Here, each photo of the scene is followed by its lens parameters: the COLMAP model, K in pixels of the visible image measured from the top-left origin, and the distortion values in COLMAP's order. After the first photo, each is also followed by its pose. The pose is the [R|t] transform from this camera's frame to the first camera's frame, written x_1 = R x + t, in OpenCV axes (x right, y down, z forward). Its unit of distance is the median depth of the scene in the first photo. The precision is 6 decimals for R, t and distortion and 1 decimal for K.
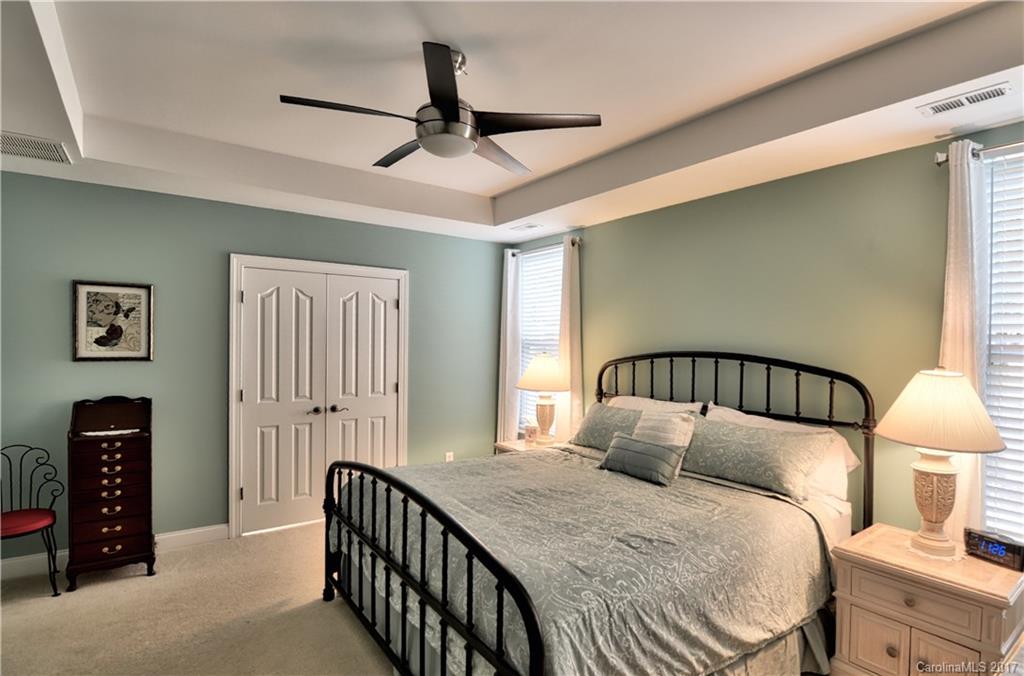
lens RADIAL K [[504.6, 0, 512.5], [0, 504.6, 341.2], [0, 0, 1]] dist [-0.023157, -0.001655]
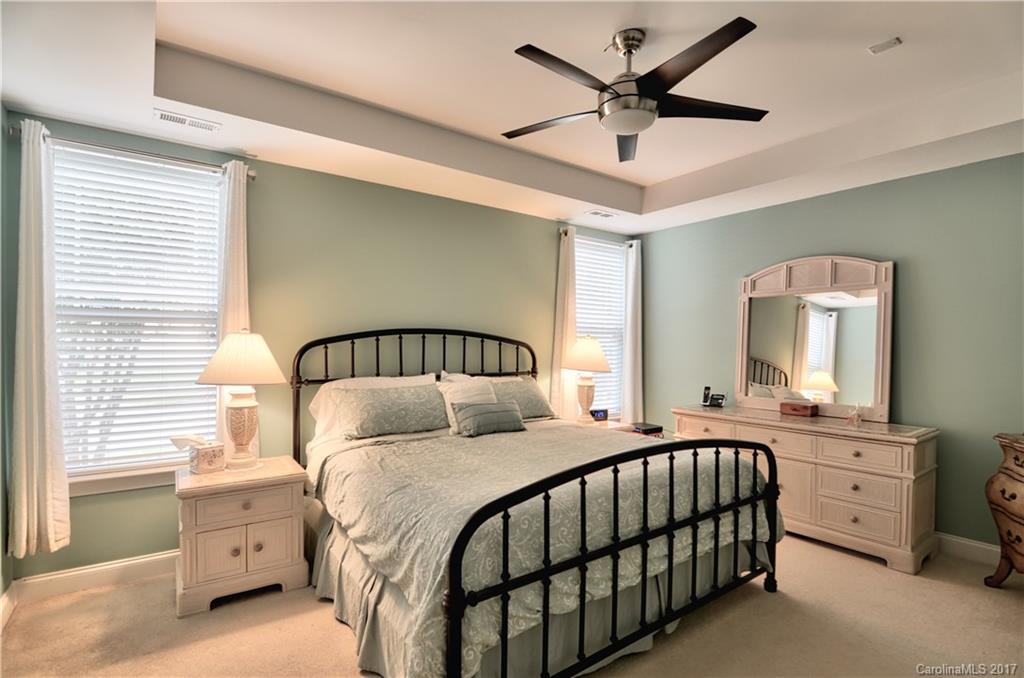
lens RADIAL K [[504.6, 0, 514.5], [0, 504.6, 341.7], [0, 0, 1]] dist [-0.023157, -0.001655]
pose [[-0.017517, -0.003866, 0.999839, -0.764562], [-0.003033, 0.999988, 0.003813, 0.044332], [-0.999842, -0.002966, -0.017529, 0.817889]]
